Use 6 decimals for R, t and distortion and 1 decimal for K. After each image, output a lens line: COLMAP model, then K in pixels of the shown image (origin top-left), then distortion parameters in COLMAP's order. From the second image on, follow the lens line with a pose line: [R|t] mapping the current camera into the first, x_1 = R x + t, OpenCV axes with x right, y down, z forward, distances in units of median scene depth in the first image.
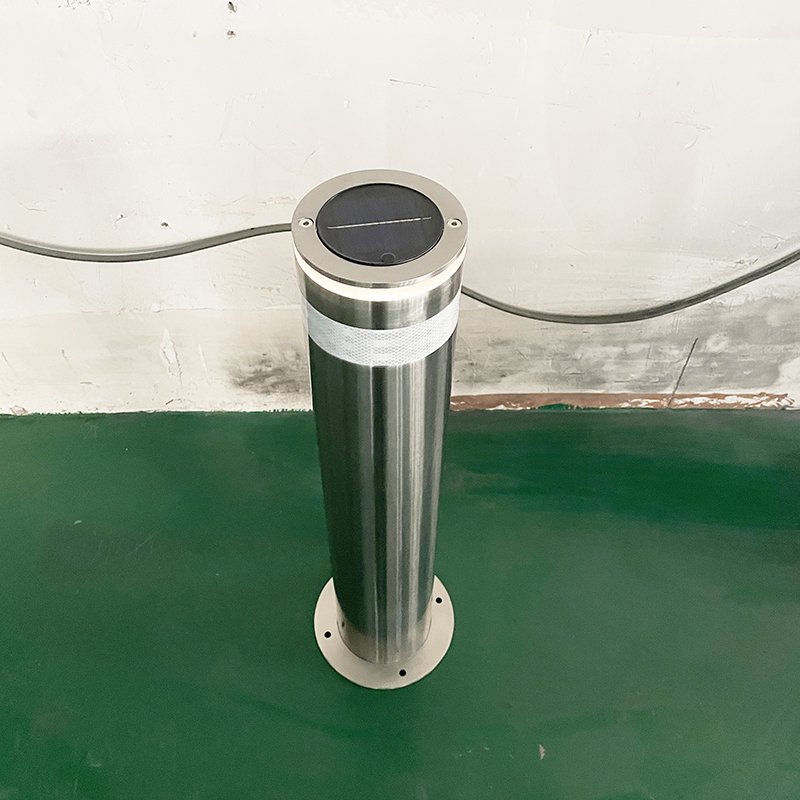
lens RADIAL K [[792.2, 0, 399.2], [0, 792.2, 400.1], [0, 0, 1]] dist [0.052269, 0.000000]
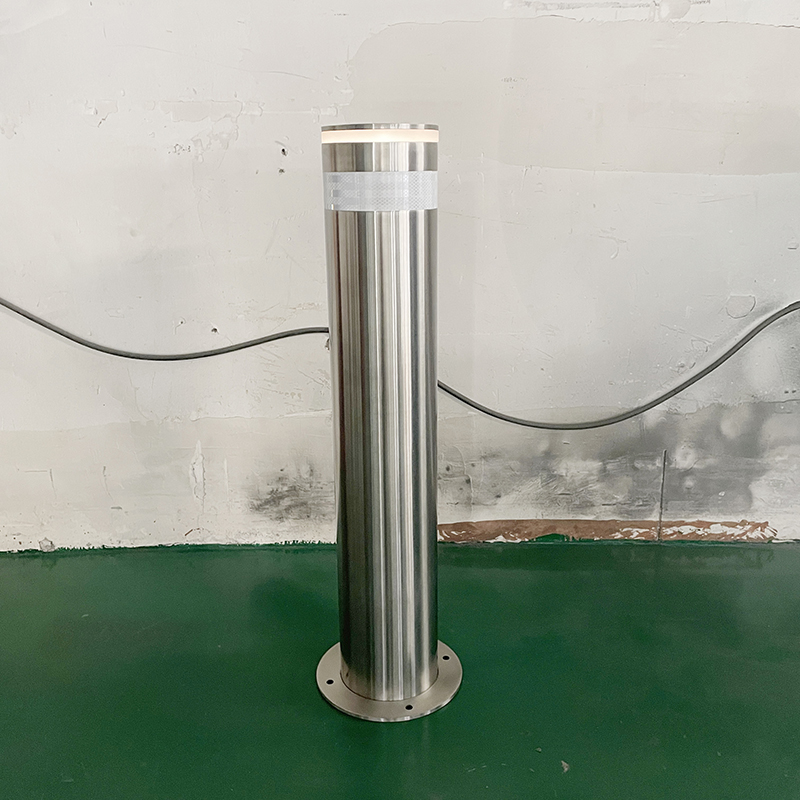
lens RADIAL K [[792.2, 0, 400.2], [0, 792.2, 399.4], [0, 0, 1]] dist [0.052269, 0.000000]
pose [[0.999801, -0.019053, -0.005864, 0.005158], [0.012436, 0.826010, -0.563518, 0.474518], [0.015580, 0.563334, 0.826083, 0.020352]]
